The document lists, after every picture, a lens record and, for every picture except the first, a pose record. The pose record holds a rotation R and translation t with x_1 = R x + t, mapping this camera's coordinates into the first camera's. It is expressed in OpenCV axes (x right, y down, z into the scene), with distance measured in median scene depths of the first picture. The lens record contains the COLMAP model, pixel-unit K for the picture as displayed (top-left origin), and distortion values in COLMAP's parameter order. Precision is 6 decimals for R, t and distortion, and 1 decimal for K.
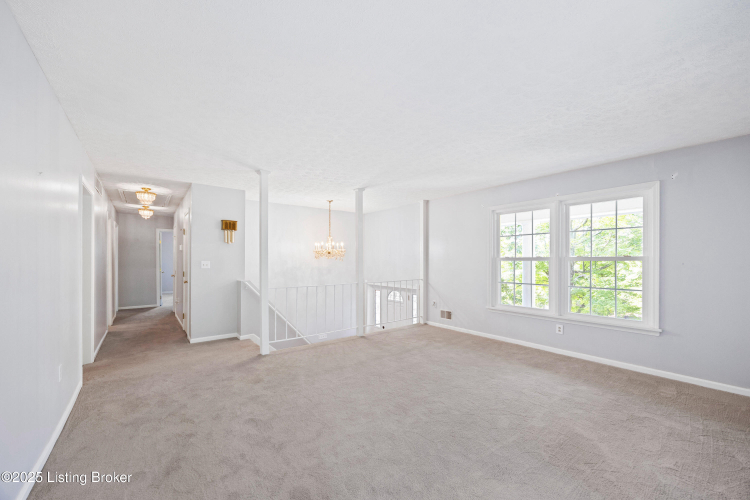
lens RADIAL K [[292.7, 0, 379.2], [0, 292.7, 263.0], [0, 0, 1]] dist [0.001778, 0.000220]
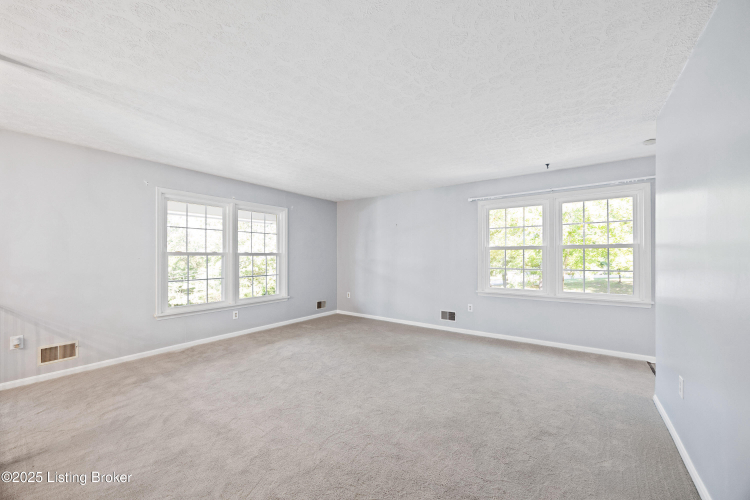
lens RADIAL K [[292.7, 0, 373.5], [0, 292.7, 253.3], [0, 0, 1]] dist [0.001778, 0.000220]
pose [[-0.260484, 0.001603, 0.965477, -0.536191], [0.004148, 0.999991, -0.000541, -0.011223], [-0.965469, 0.003864, -0.260488, 0.649695]]
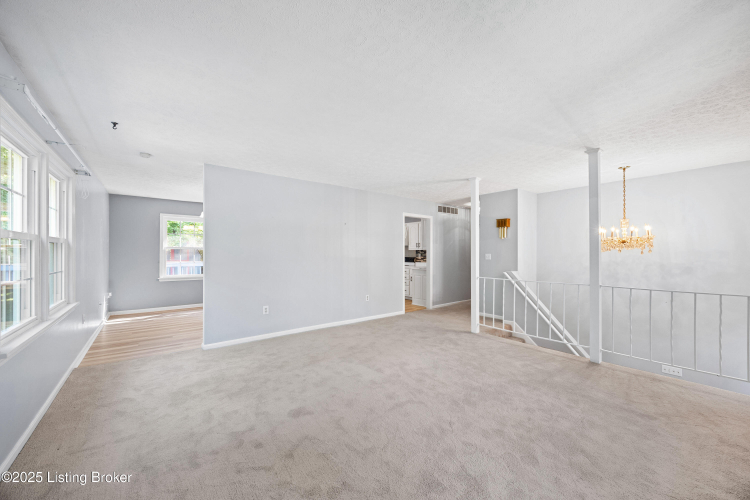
lens RADIAL K [[292.7, 0, 373.4], [0, 292.7, 251.0], [0, 0, 1]] dist [0.001778, 0.000220]
pose [[-0.015190, -0.006790, -0.999862, 0.621788], [-0.008619, 0.999941, -0.006659, -0.003844], [0.999847, 0.008516, -0.015248, 0.472907]]
